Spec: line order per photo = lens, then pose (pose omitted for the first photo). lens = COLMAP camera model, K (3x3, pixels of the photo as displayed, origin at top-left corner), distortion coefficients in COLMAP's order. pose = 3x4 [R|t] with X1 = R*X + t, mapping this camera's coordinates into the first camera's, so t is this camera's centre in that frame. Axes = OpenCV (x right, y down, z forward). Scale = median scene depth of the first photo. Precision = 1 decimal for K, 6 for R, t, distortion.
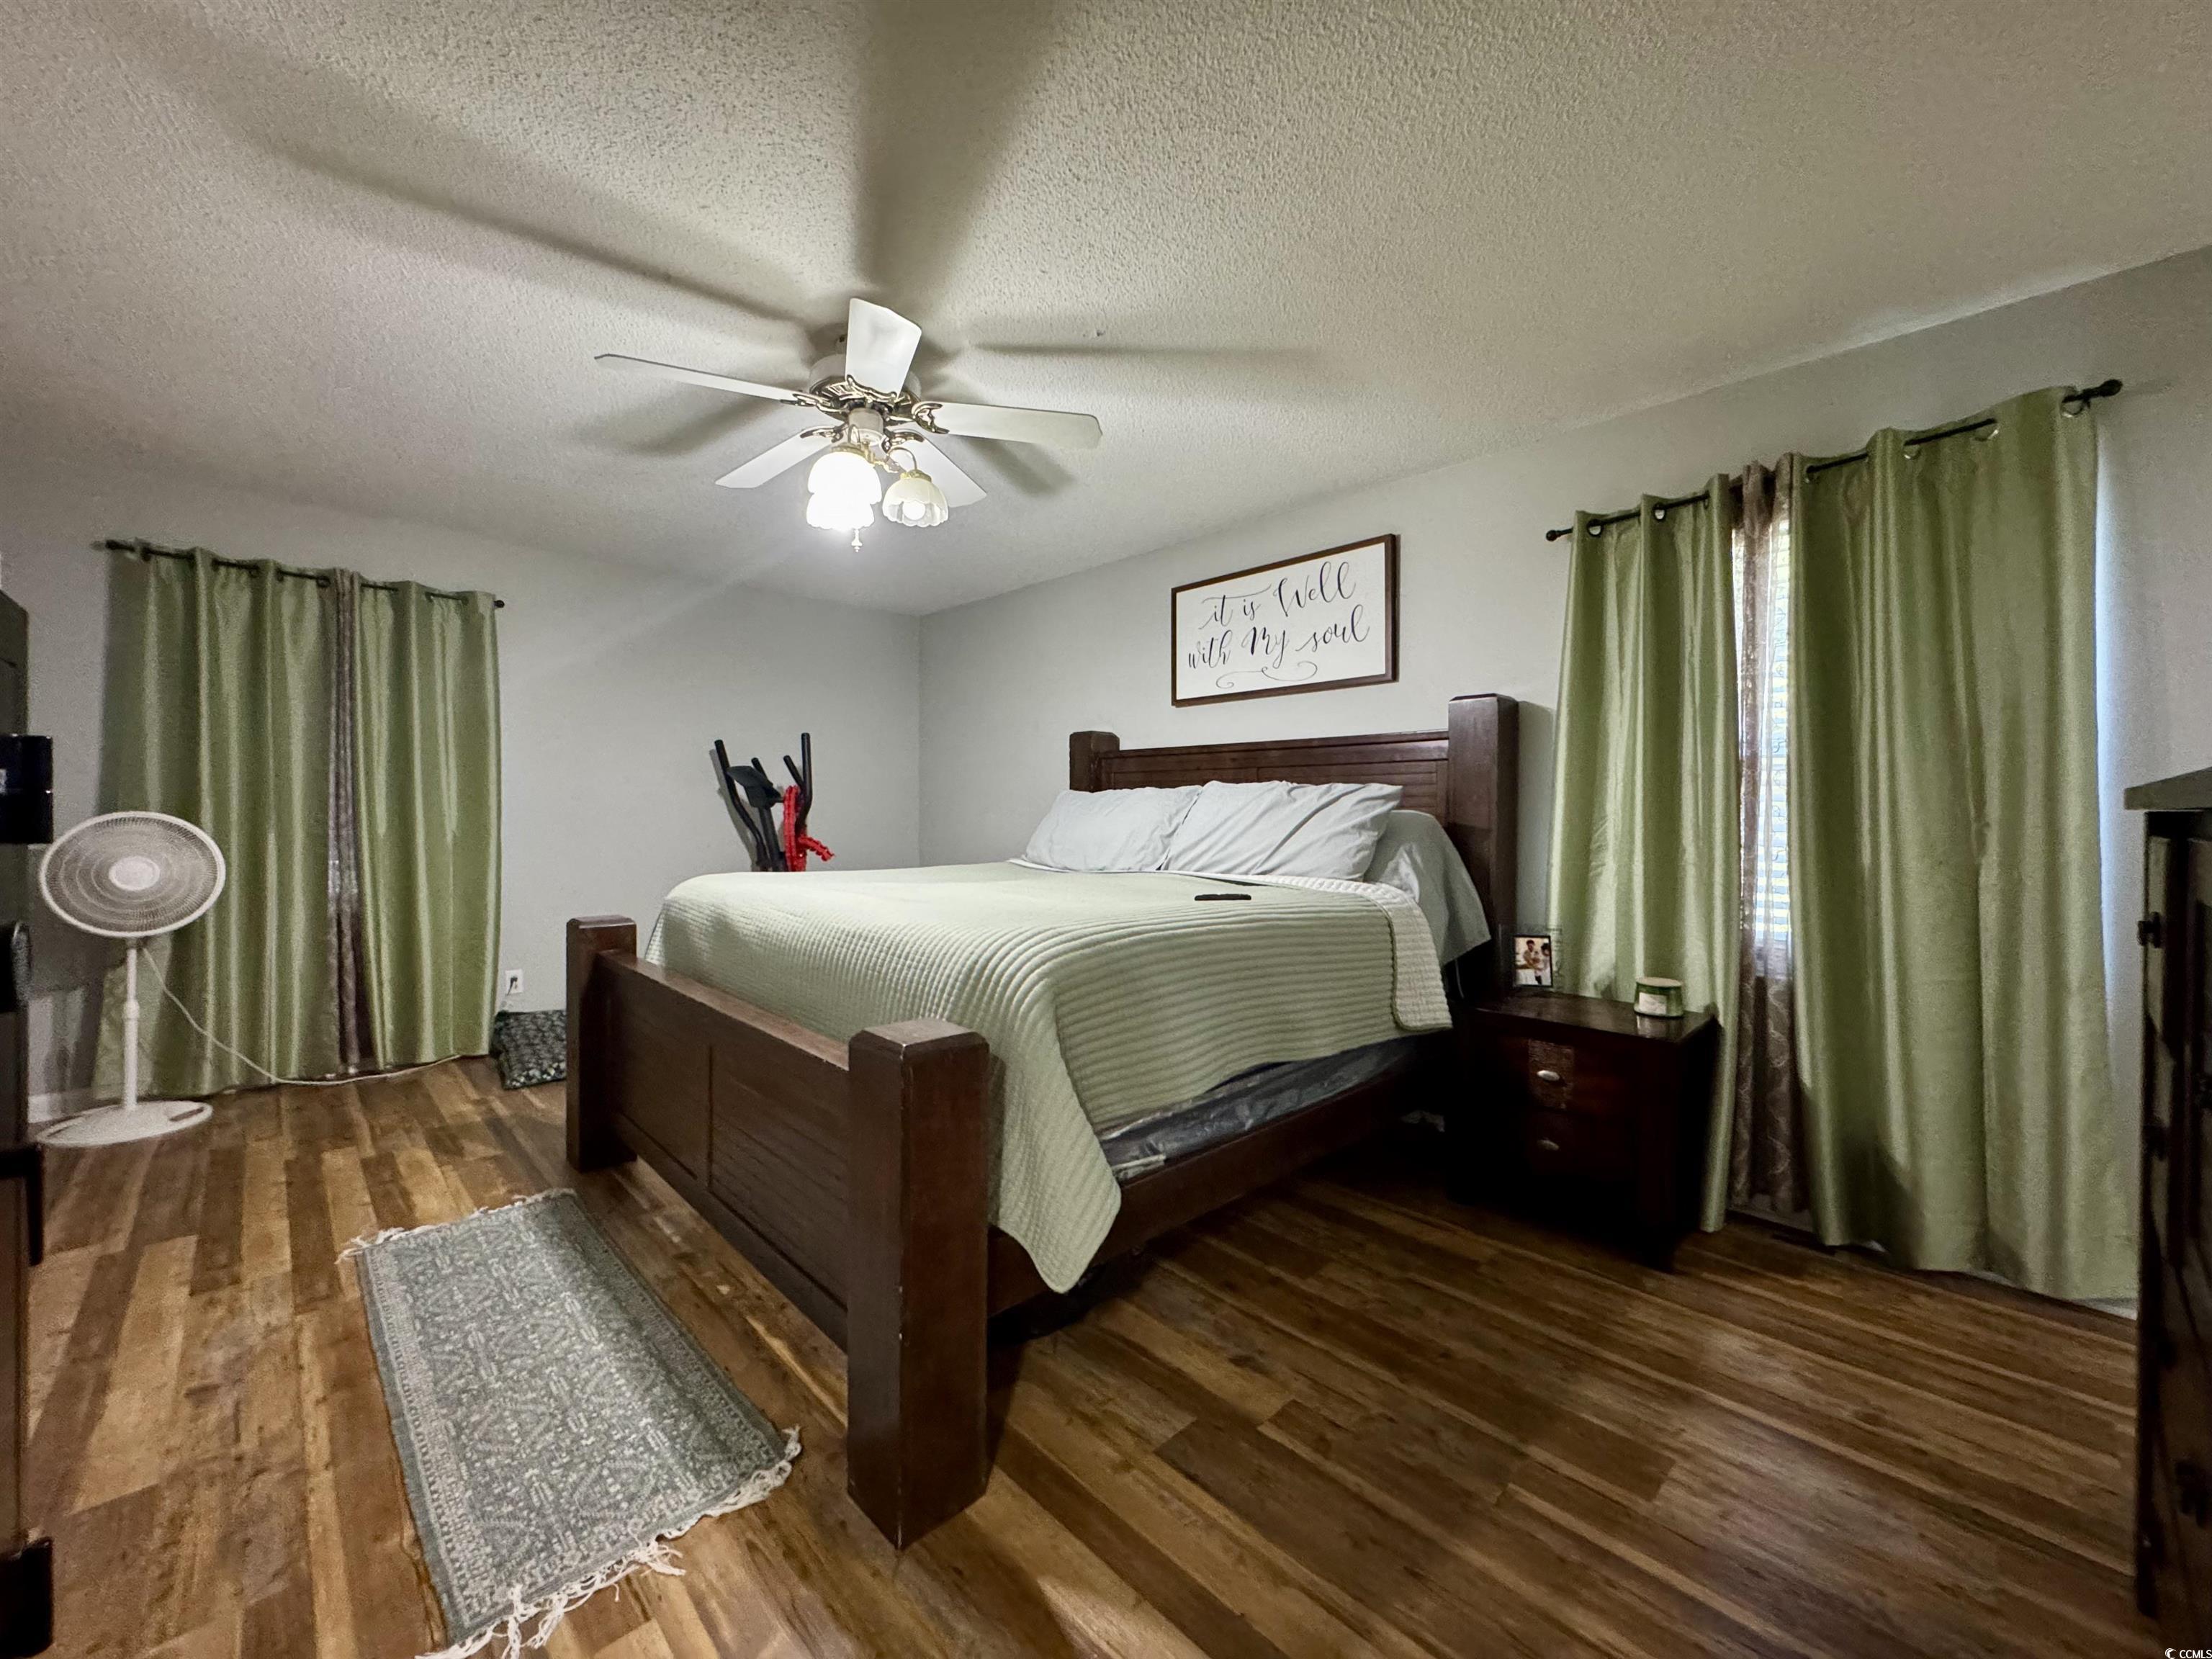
lens RADIAL K [[884.2, 0, 1109.8], [0, 884.2, 818.5], [0, 0, 1]] dist [-0.001228, 0.000388]
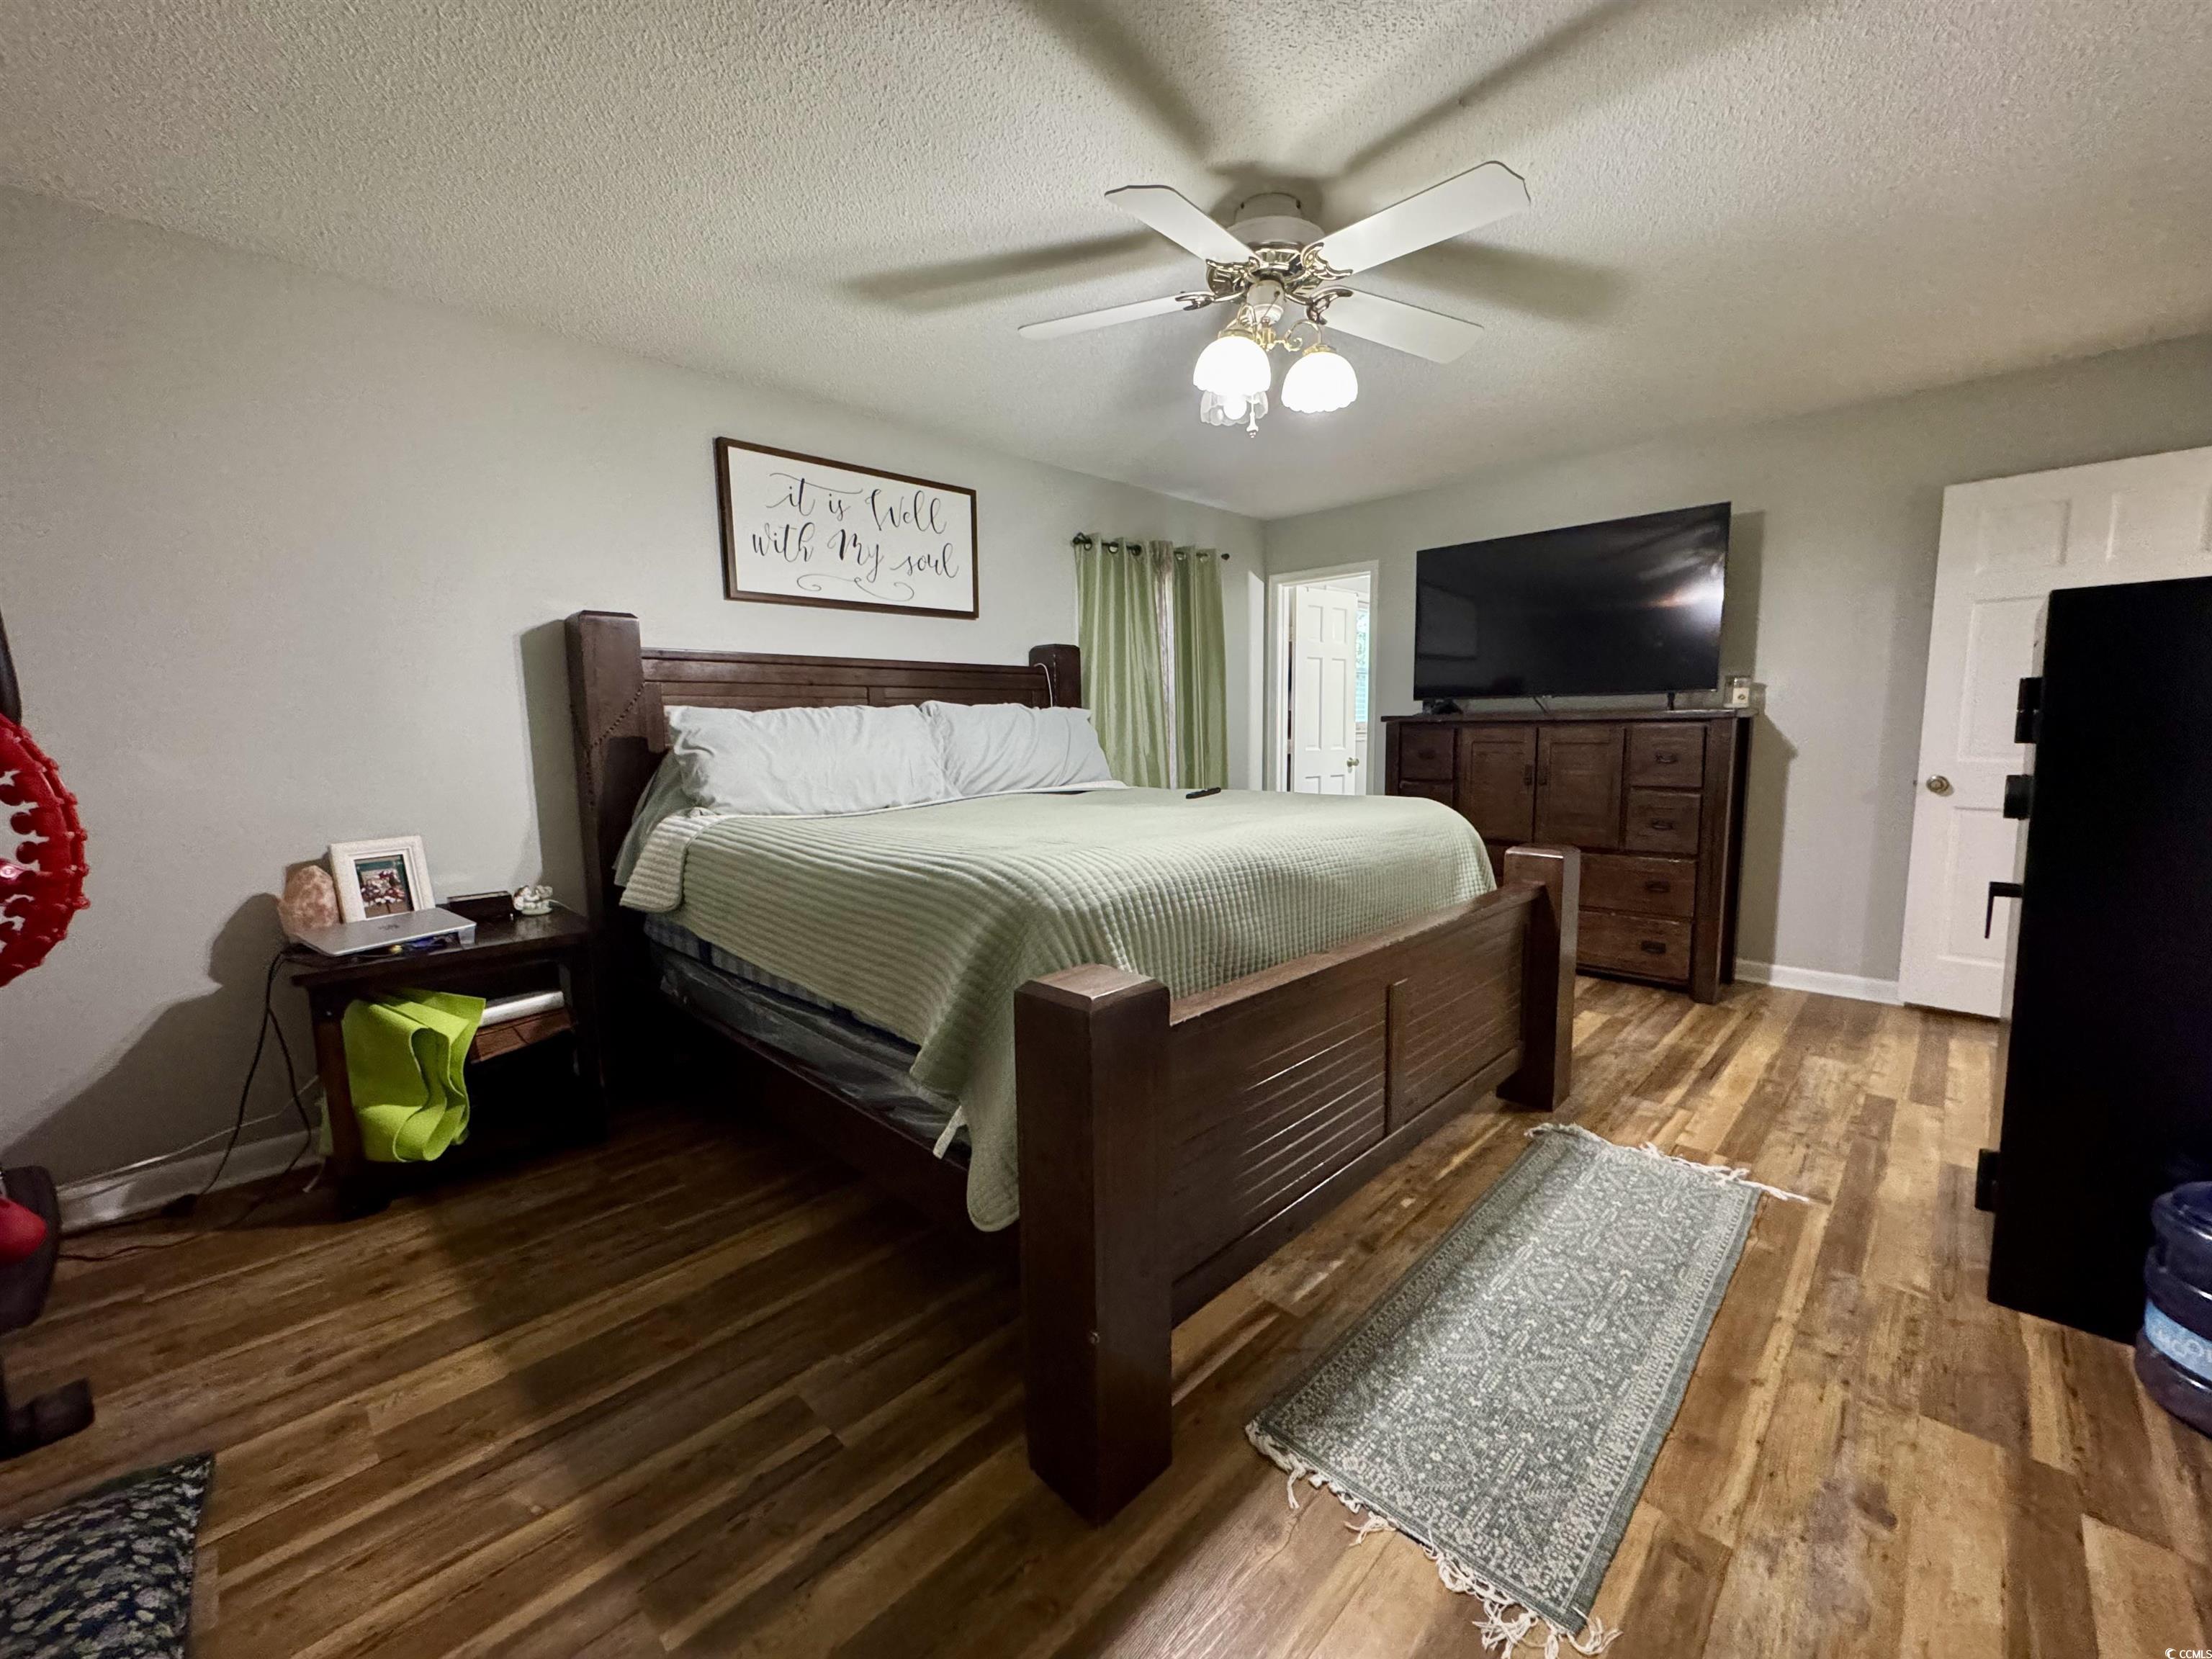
lens RADIAL K [[884.2, 0, 1110.9], [0, 884.2, 818.2], [0, 0, 1]] dist [-0.001228, 0.000388]
pose [[-0.032850, -0.110401, 0.993344, -1.464699], [0.027653, 0.993400, 0.111321, -0.030072], [-0.999078, 0.031126, -0.029580, 1.434792]]
